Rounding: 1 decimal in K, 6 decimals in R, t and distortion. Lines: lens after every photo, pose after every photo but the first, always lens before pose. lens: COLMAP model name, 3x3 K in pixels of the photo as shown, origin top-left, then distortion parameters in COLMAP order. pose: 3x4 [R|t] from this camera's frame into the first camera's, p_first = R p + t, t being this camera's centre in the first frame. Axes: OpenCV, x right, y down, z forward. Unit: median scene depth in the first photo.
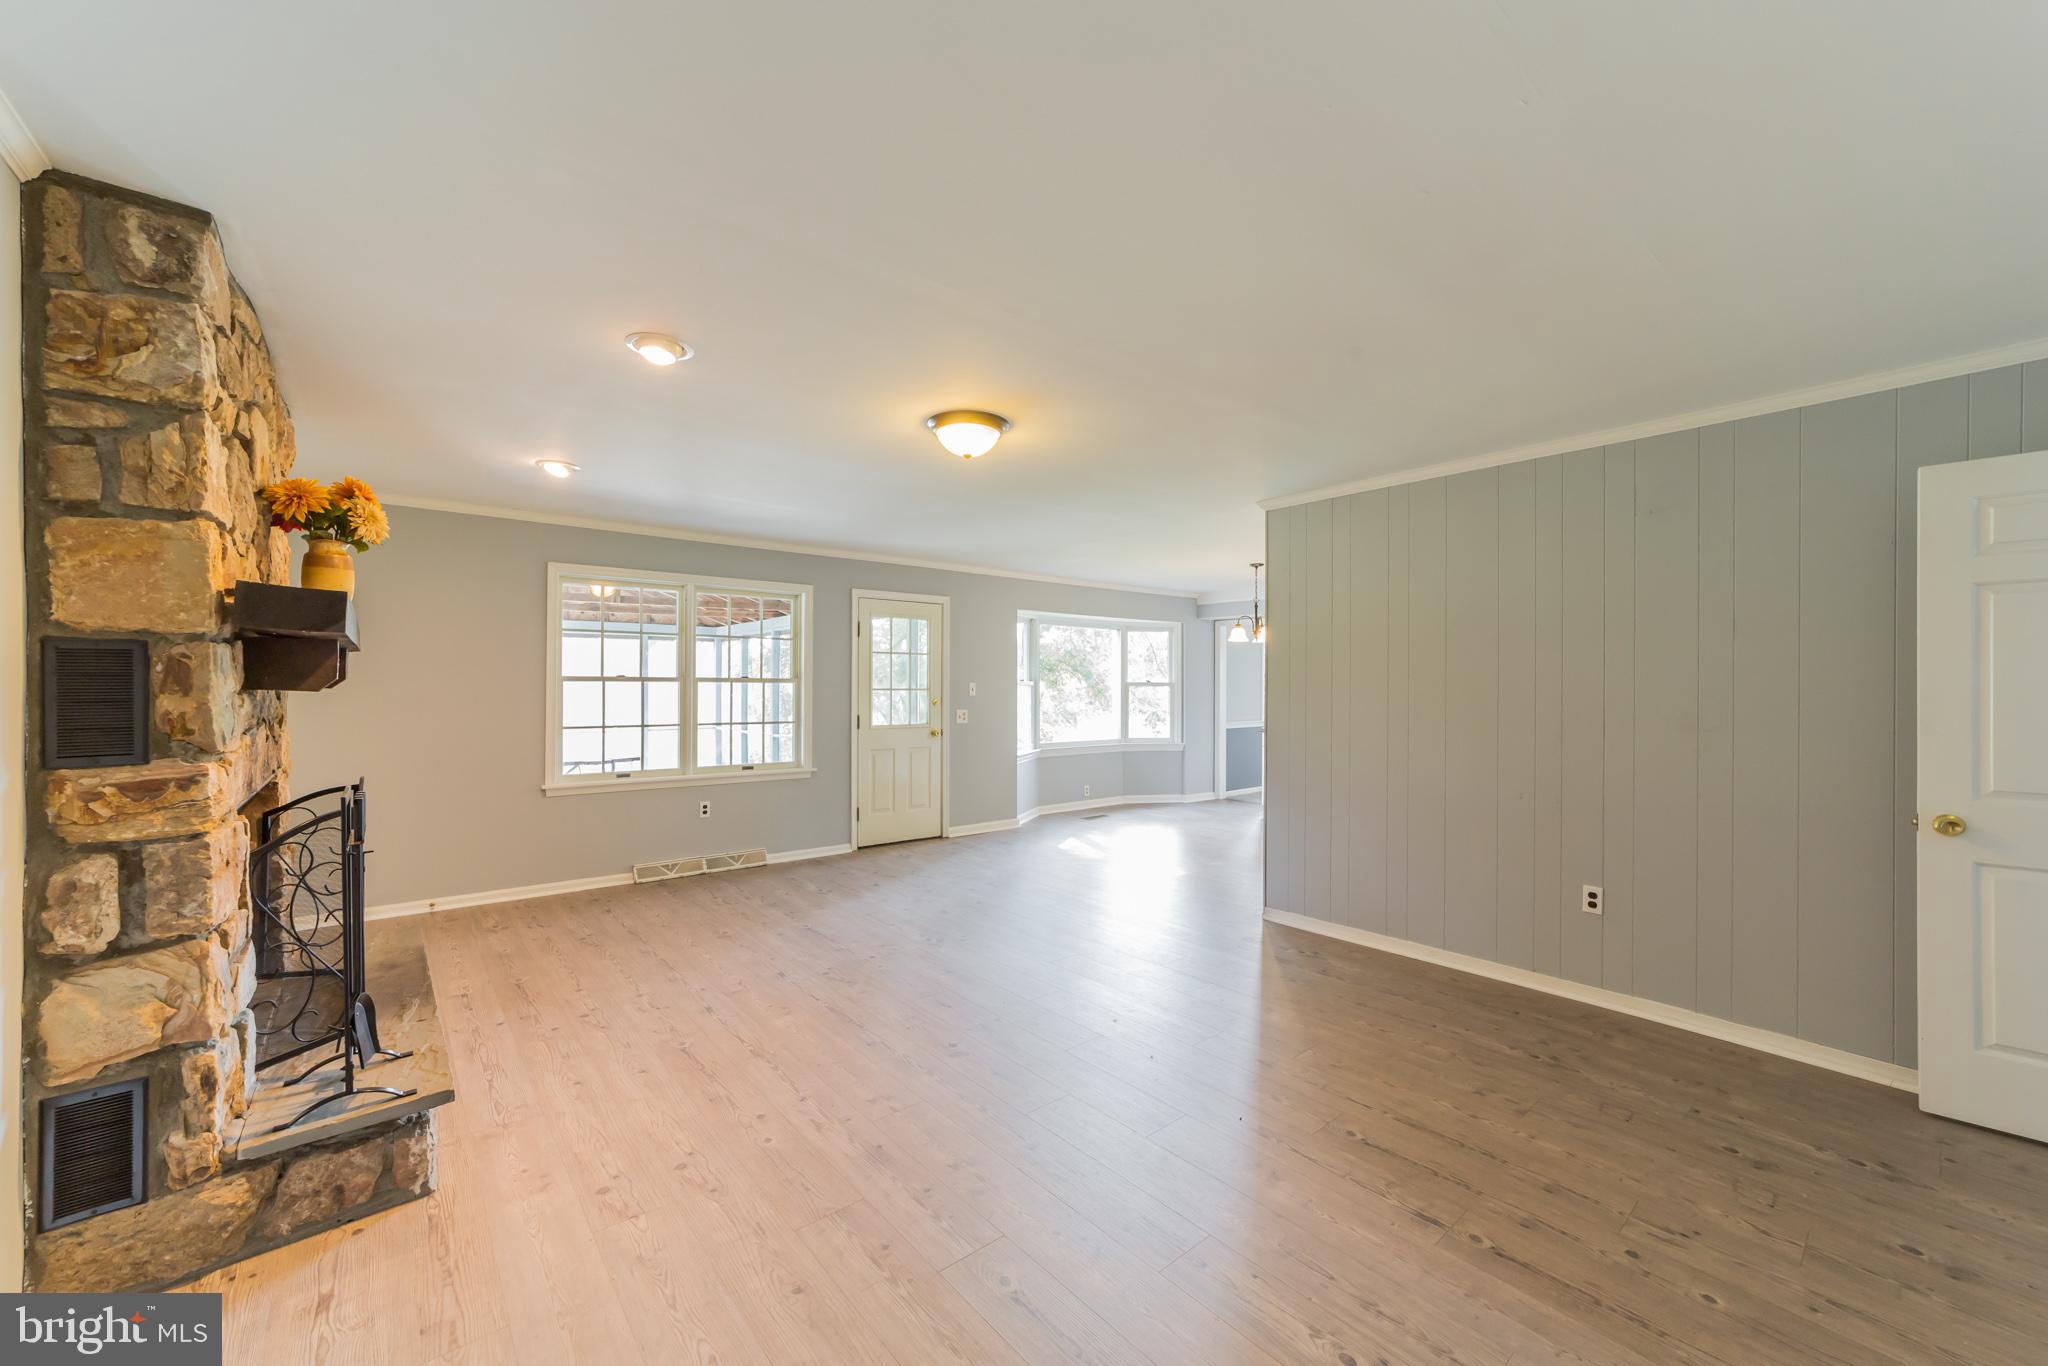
lens RADIAL K [[786.2, 0, 1014.2], [0, 786.2, 684.8], [0, 0, 1]] dist [-0.019952, 0.010429]
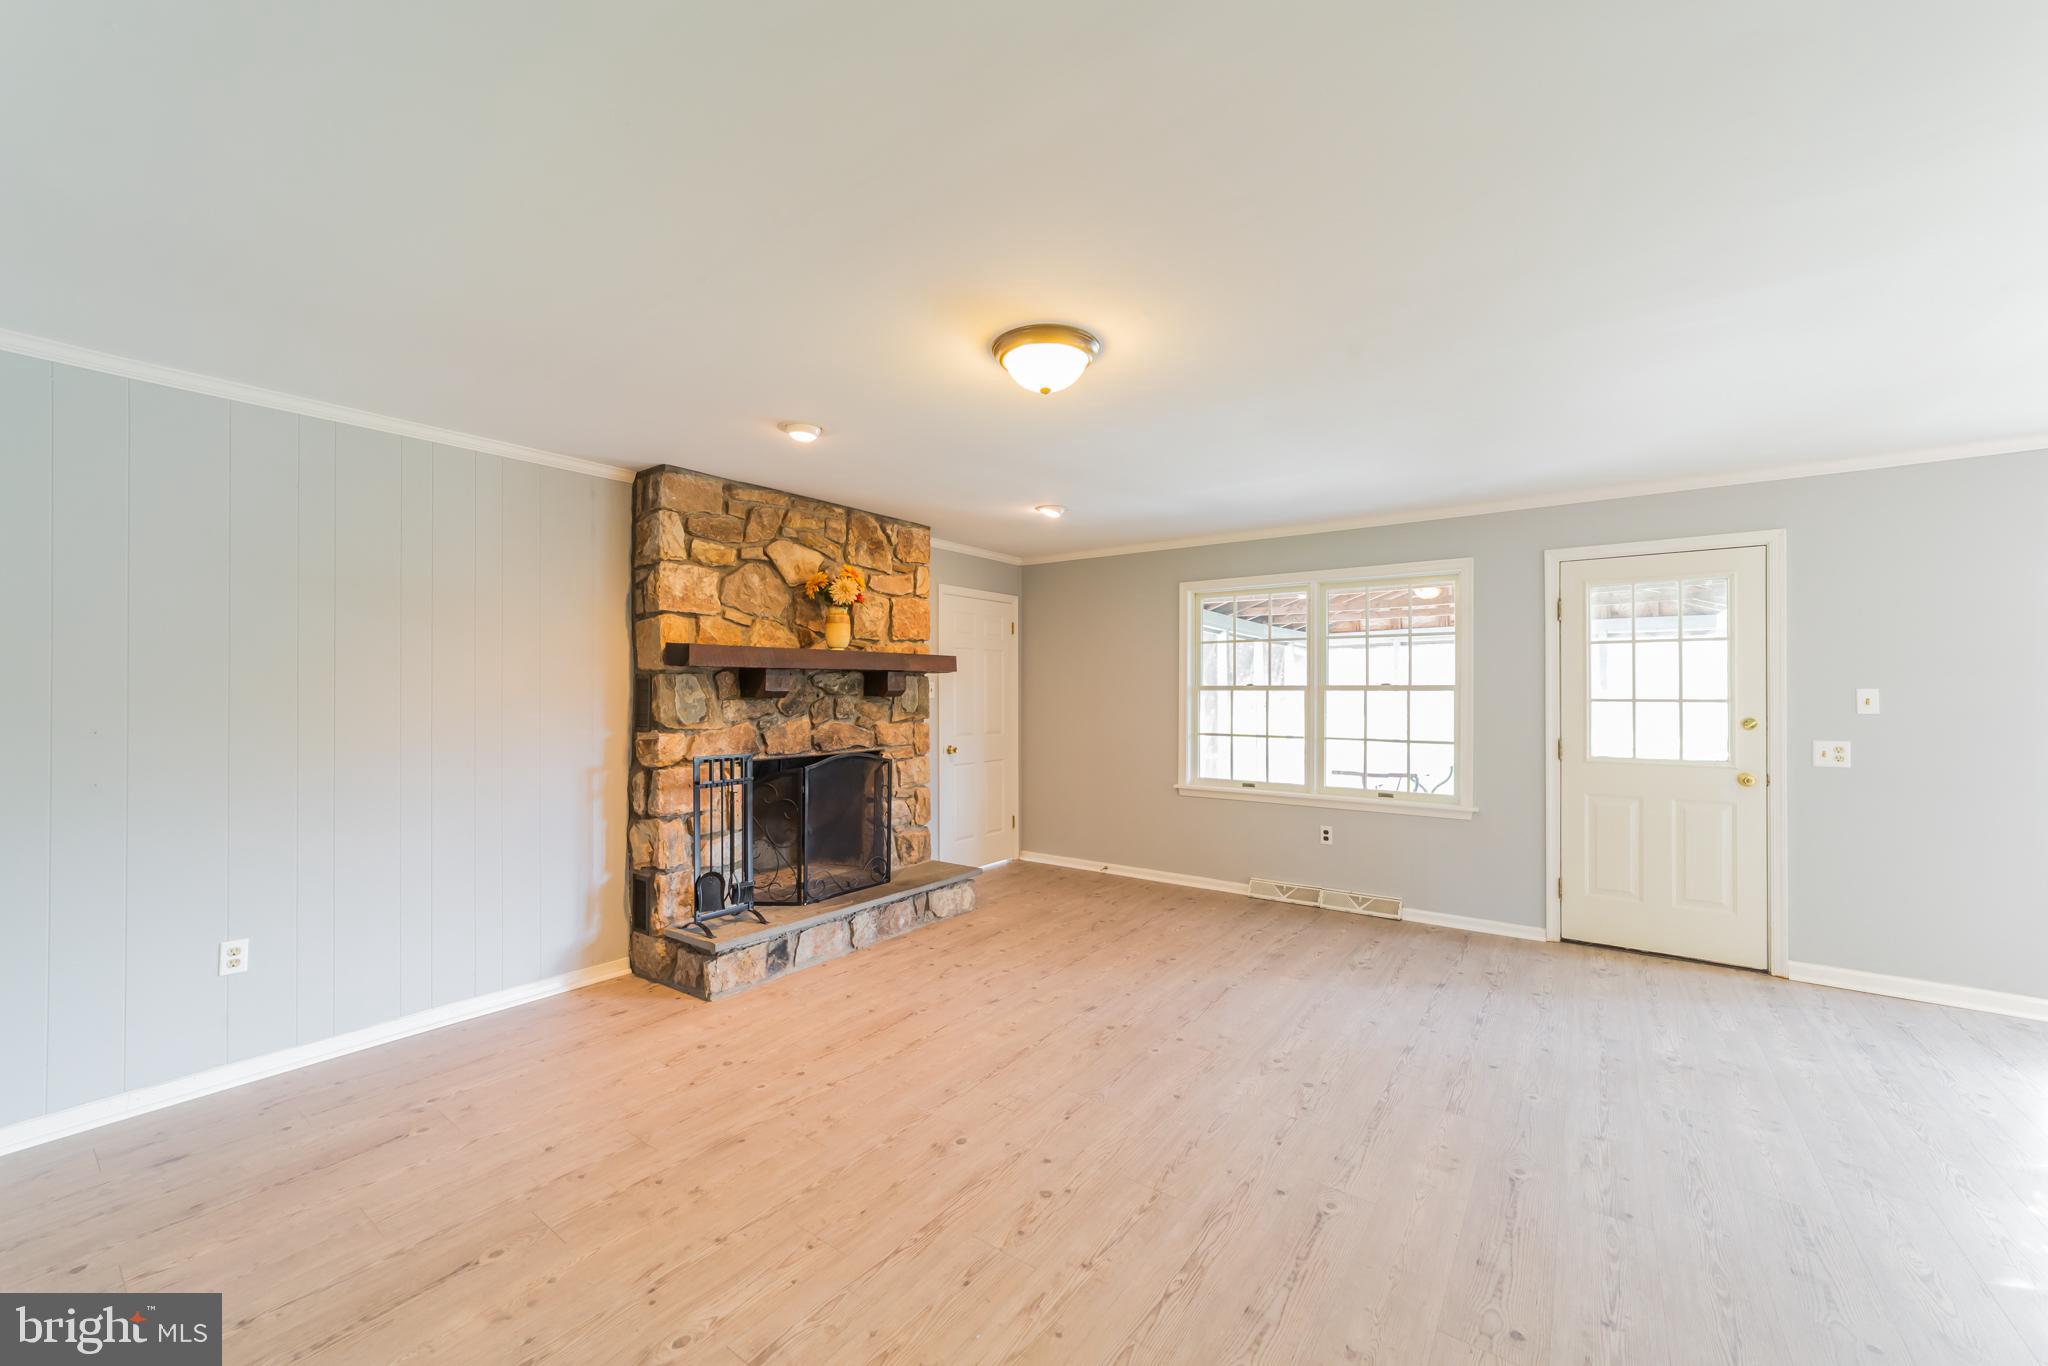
lens RADIAL K [[786.2, 0, 1014.2], [0, 786.2, 684.8], [0, 0, 1]] dist [-0.019952, 0.010429]
pose [[0.241414, -0.012606, -0.970340, 0.438637], [0.001752, 0.999920, -0.012554, 0.000593], [0.970421, 0.001331, 0.241417, 0.521778]]
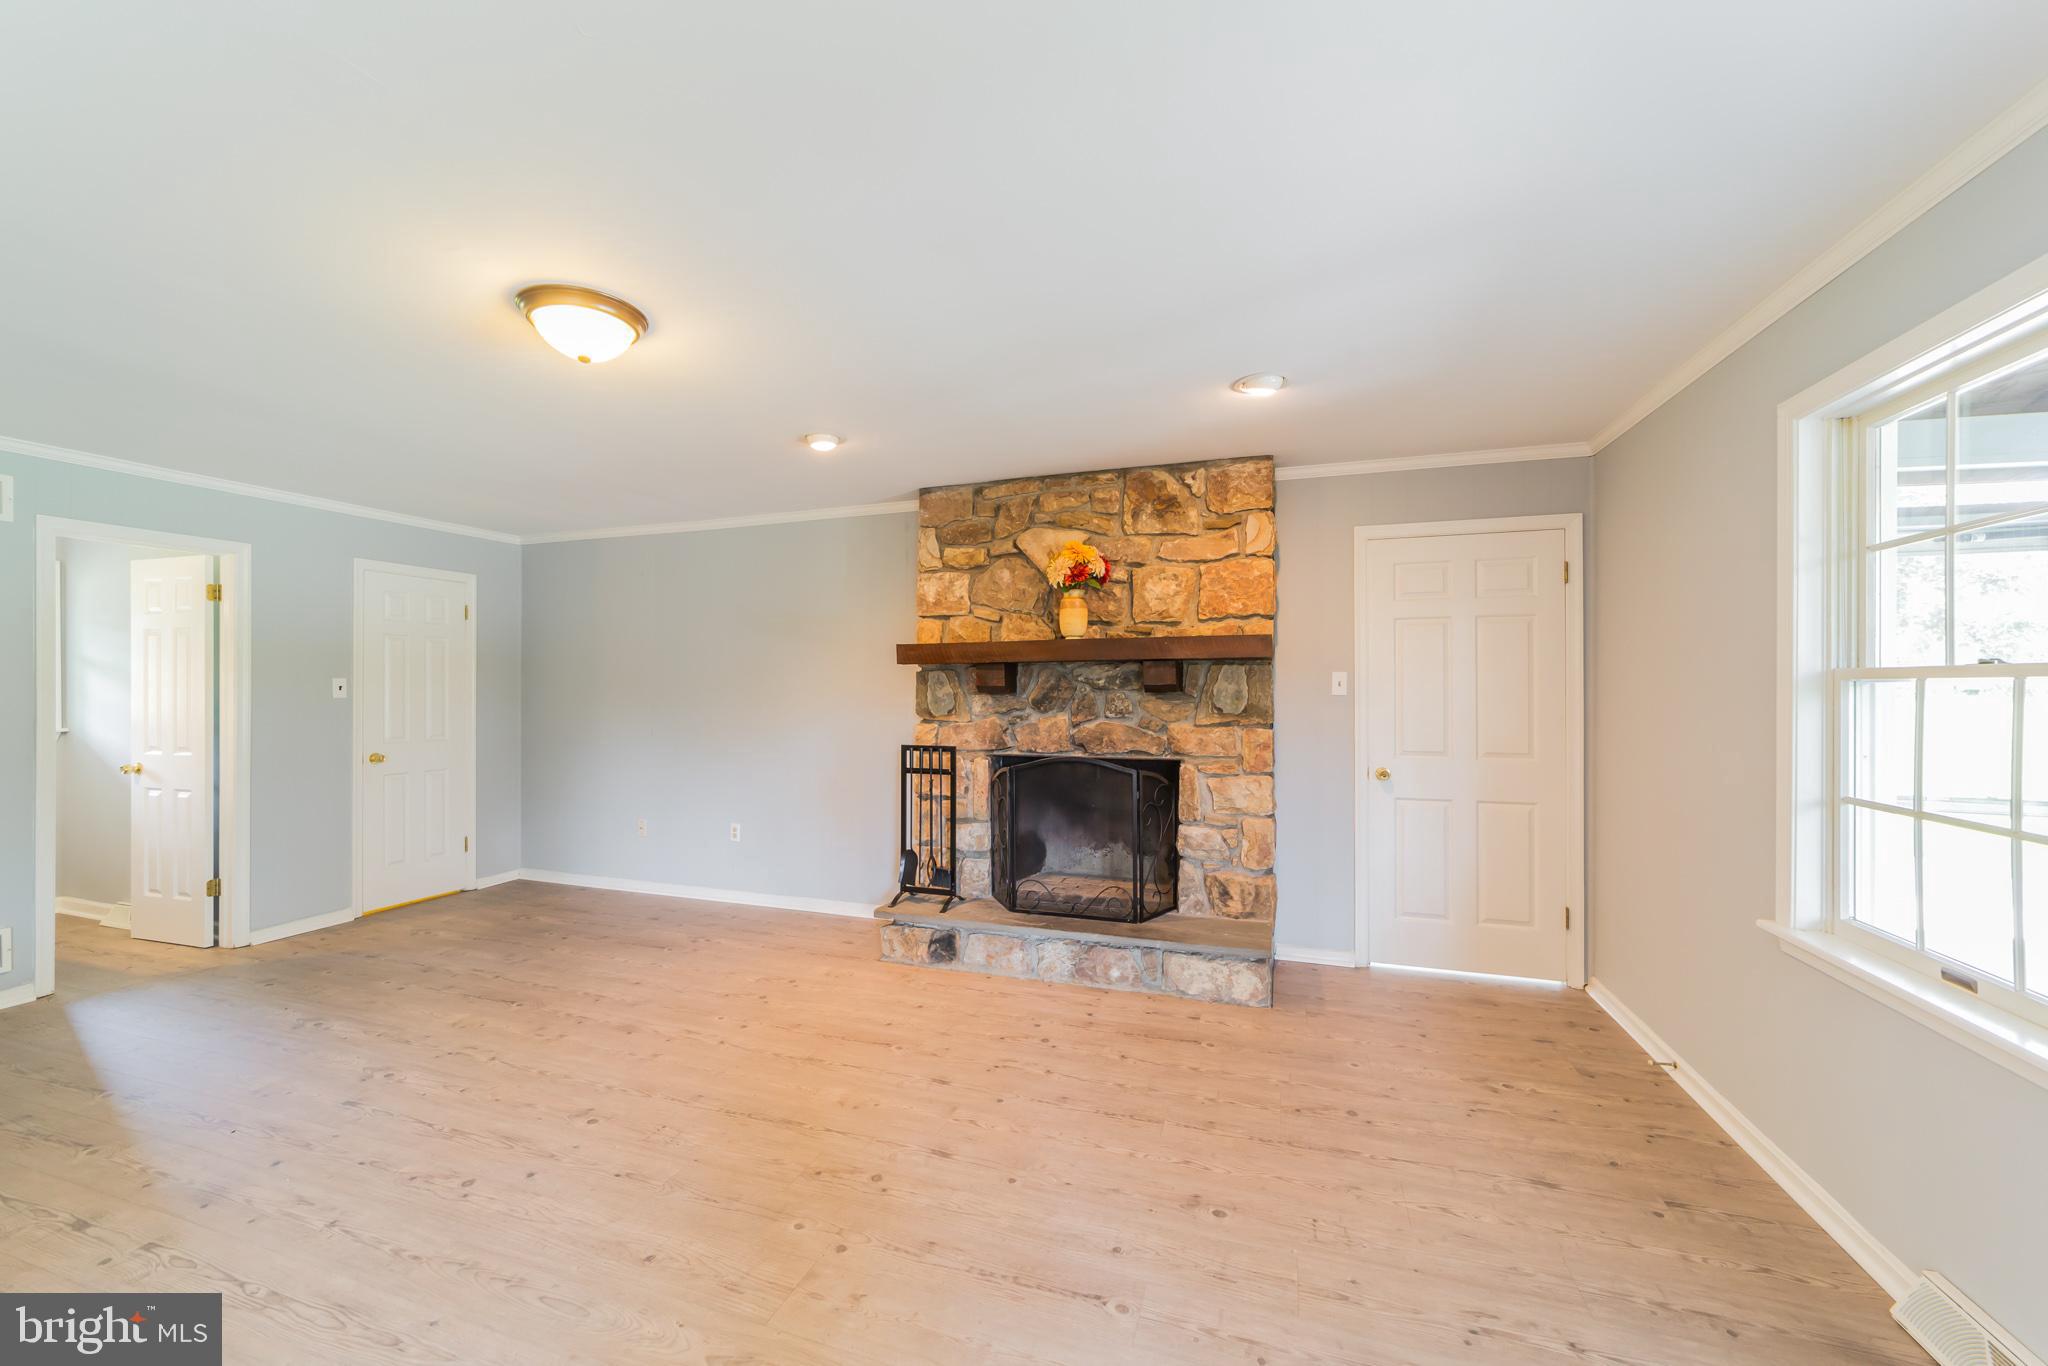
lens RADIAL K [[786.2, 0, 1014.2], [0, 786.2, 684.8], [0, 0, 1]] dist [-0.019952, 0.010429]
pose [[-0.850112, -0.003375, -0.526591, -0.012327], [-0.001300, 0.999990, -0.004310, -0.001237], [0.526600, -0.002979, -0.850108, 1.181672]]
